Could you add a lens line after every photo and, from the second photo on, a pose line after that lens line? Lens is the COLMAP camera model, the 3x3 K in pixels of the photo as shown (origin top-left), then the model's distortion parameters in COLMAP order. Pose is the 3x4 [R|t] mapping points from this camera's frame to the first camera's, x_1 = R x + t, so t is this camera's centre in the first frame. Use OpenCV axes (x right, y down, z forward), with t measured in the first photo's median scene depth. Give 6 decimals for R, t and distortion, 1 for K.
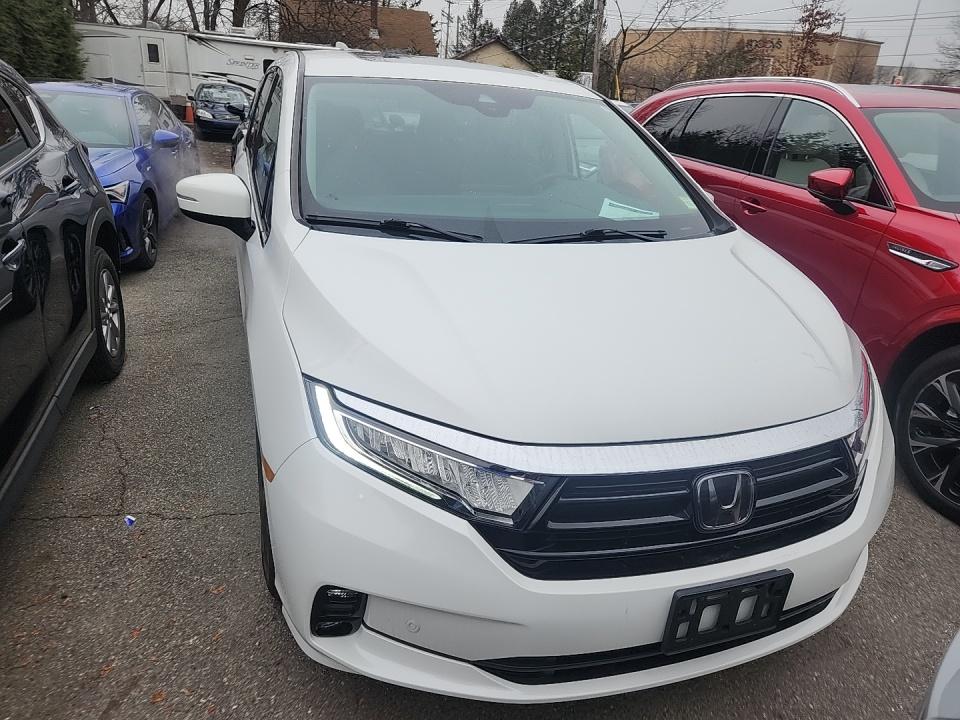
lens RADIAL K [[649.8, 0, 476.8], [0, 649.8, 360.9], [0, 0, 1]] dist [0.050522, -0.031525]
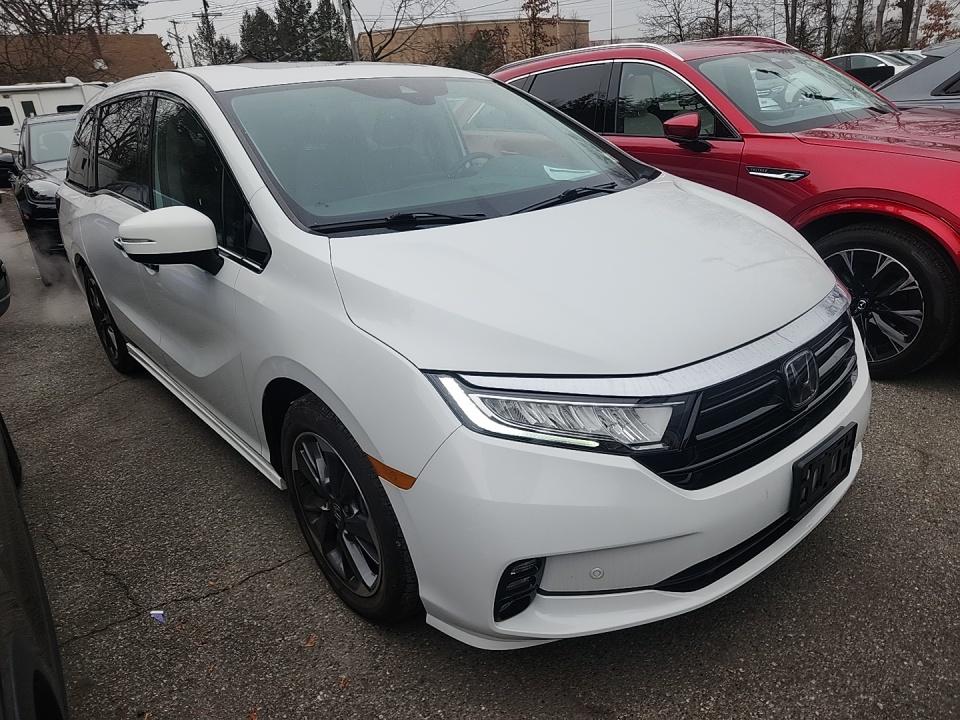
lens RADIAL K [[649.8, 0, 482.3], [0, 649.8, 359.4], [0, 0, 1]] dist [0.050522, -0.031525]
pose [[0.922727, -0.253145, 0.290675, -0.241698], [0.255893, 0.966264, 0.029192, -0.000228], [-0.288259, 0.047446, 0.956376, 0.020241]]
